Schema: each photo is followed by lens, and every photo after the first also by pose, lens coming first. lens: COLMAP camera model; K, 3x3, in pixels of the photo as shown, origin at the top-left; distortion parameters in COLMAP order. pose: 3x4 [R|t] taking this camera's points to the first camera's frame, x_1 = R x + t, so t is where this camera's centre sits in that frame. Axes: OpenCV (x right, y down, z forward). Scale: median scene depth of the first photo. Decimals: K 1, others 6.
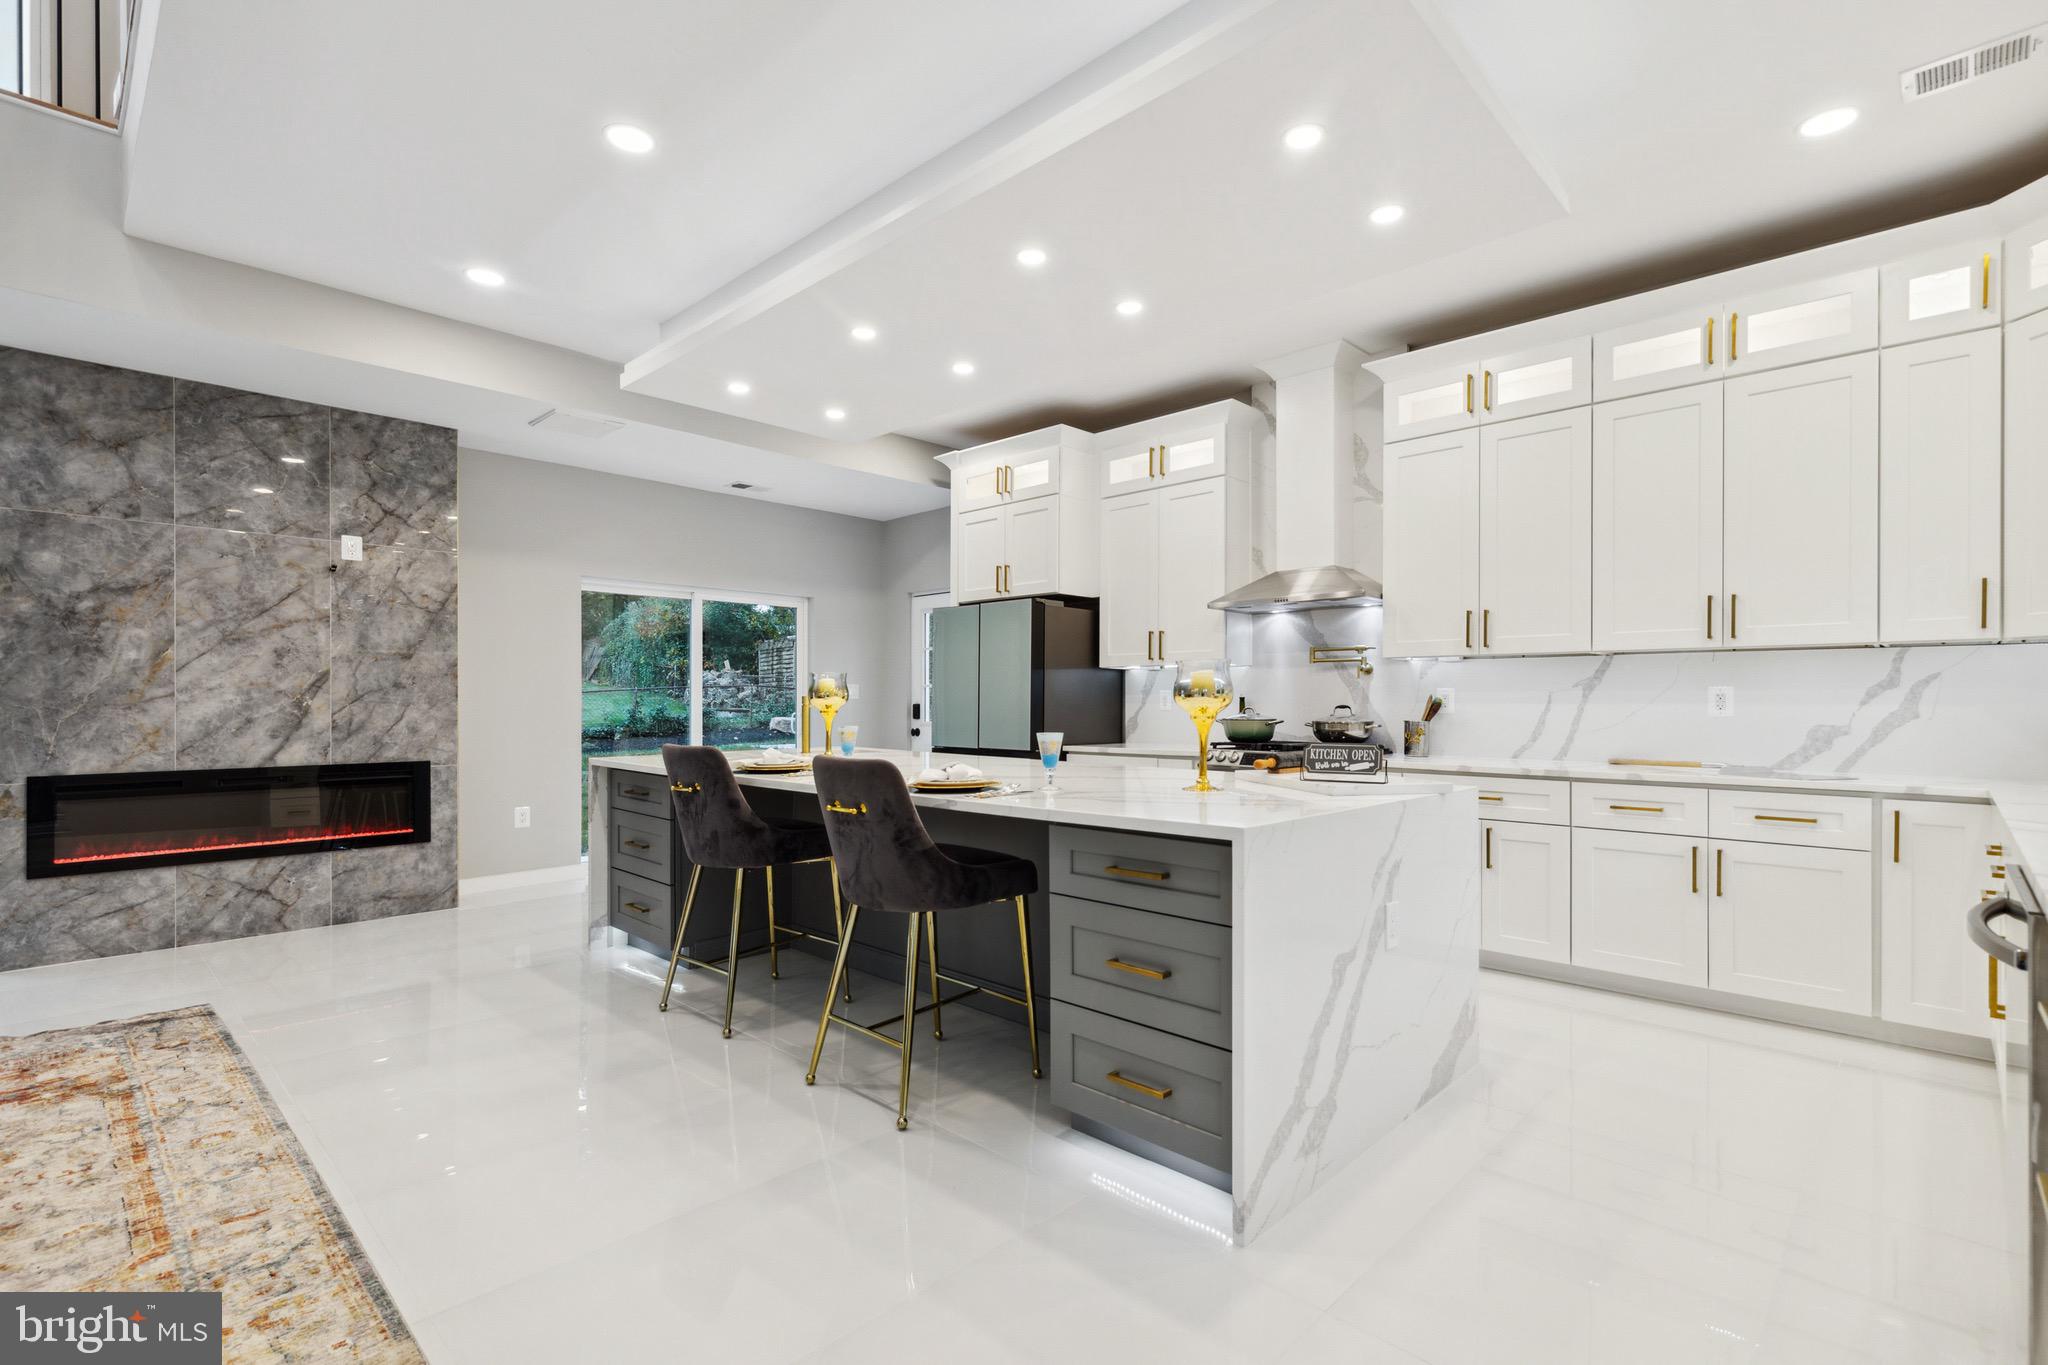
lens RADIAL K [[948.1, 0, 1030.8], [0, 948.1, 702.1], [0, 0, 1]] dist [0.005182, 0.000895]
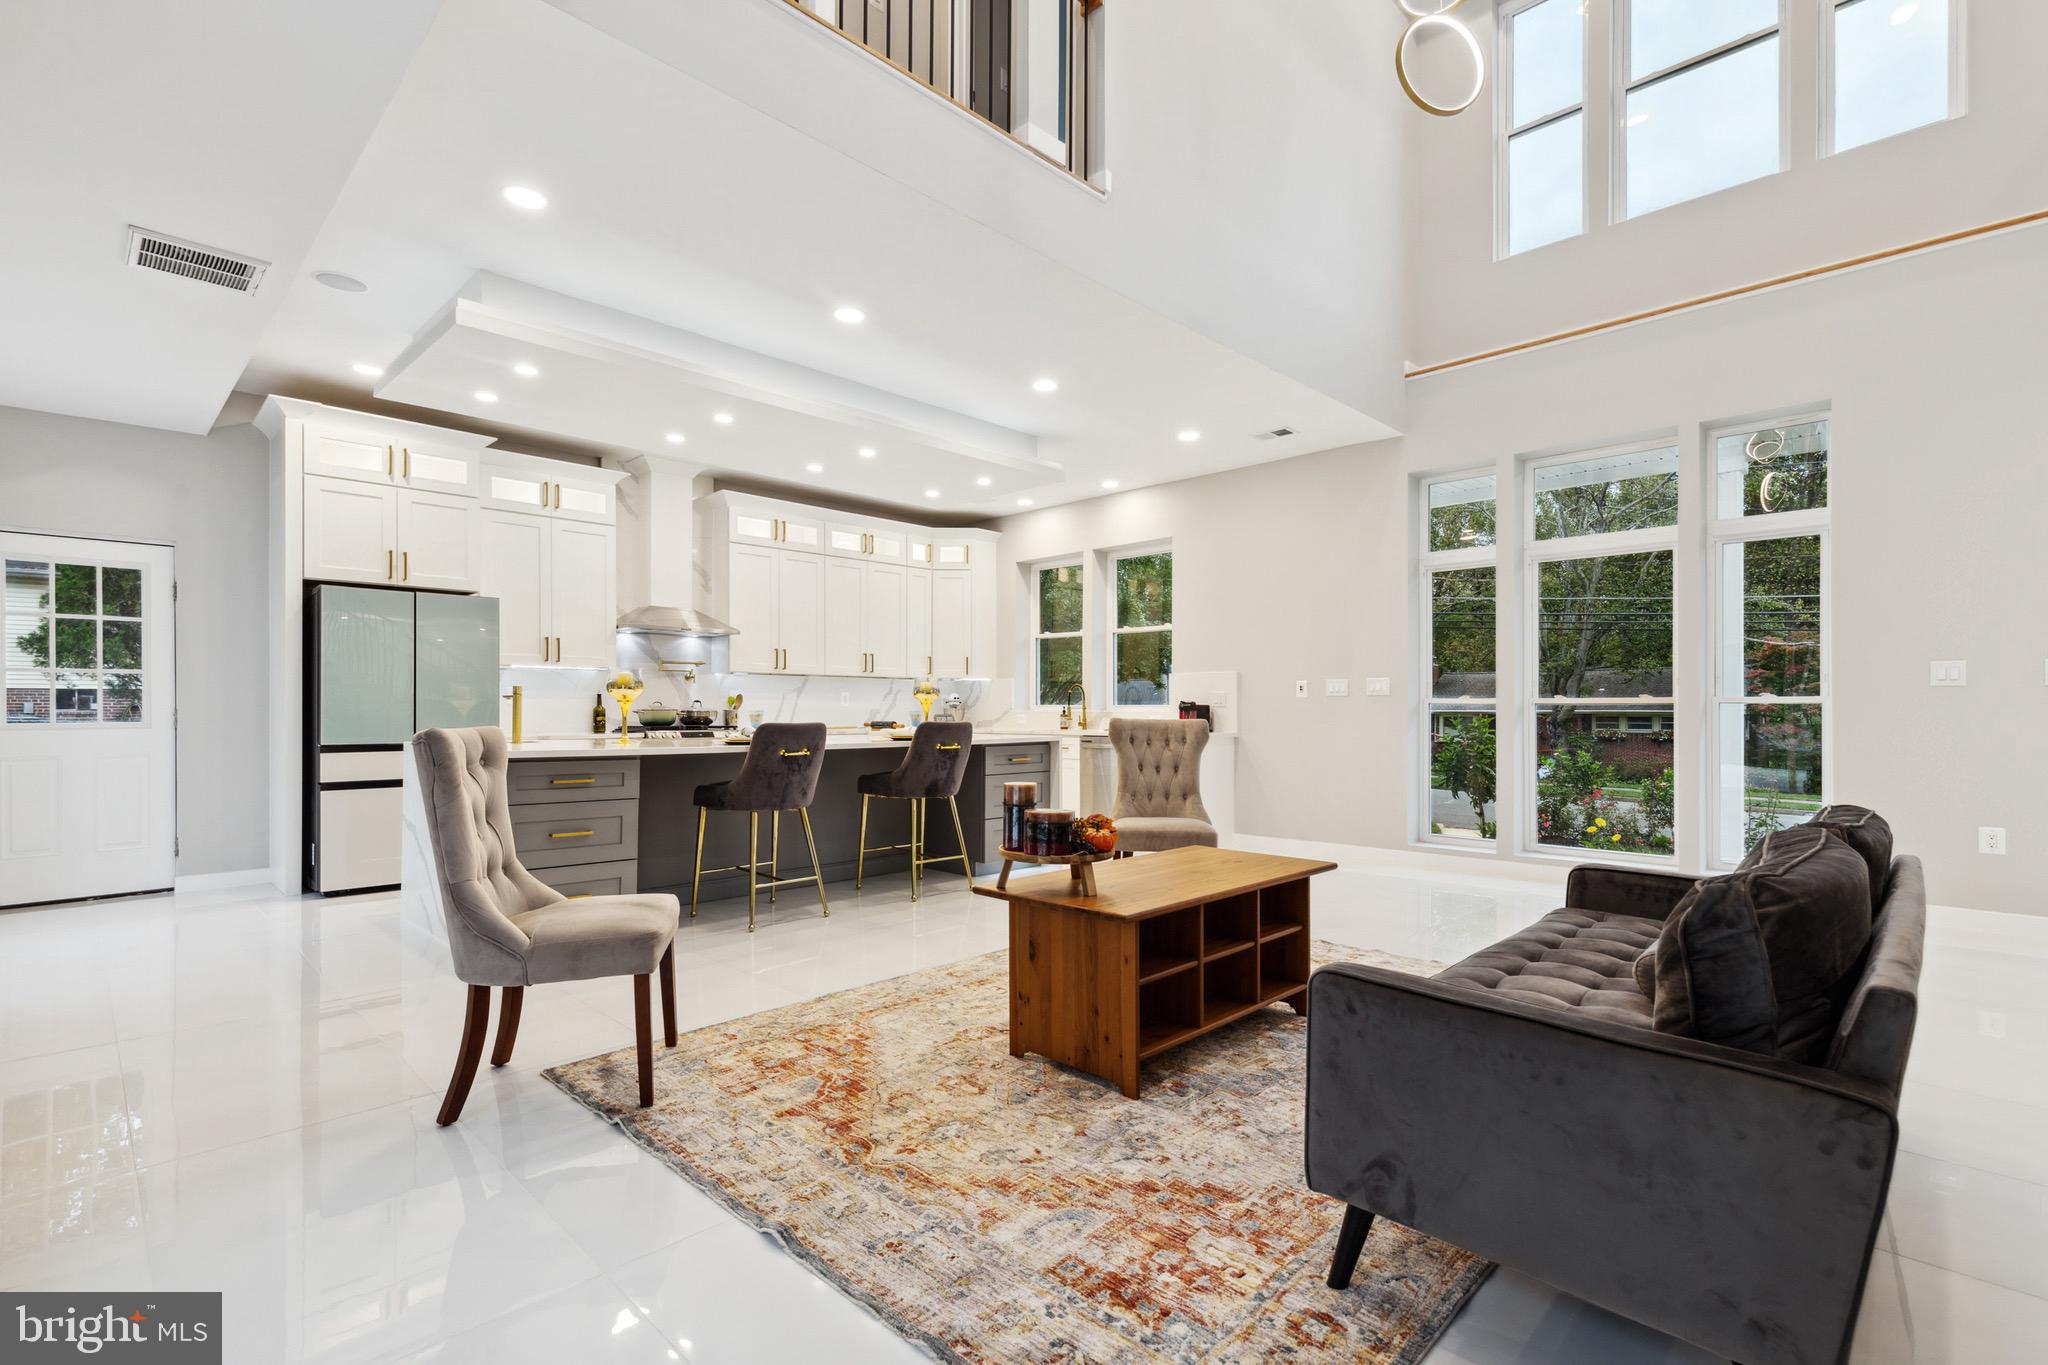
lens RADIAL K [[948.1, 0, 1030.8], [0, 948.1, 702.1], [0, 0, 1]] dist [0.005182, 0.000895]
pose [[0.009240, 0.008022, 0.999925, -1.276541], [0.001148, 0.999967, -0.008033, 0.020536], [-0.999957, 0.001222, 0.009231, 0.466028]]
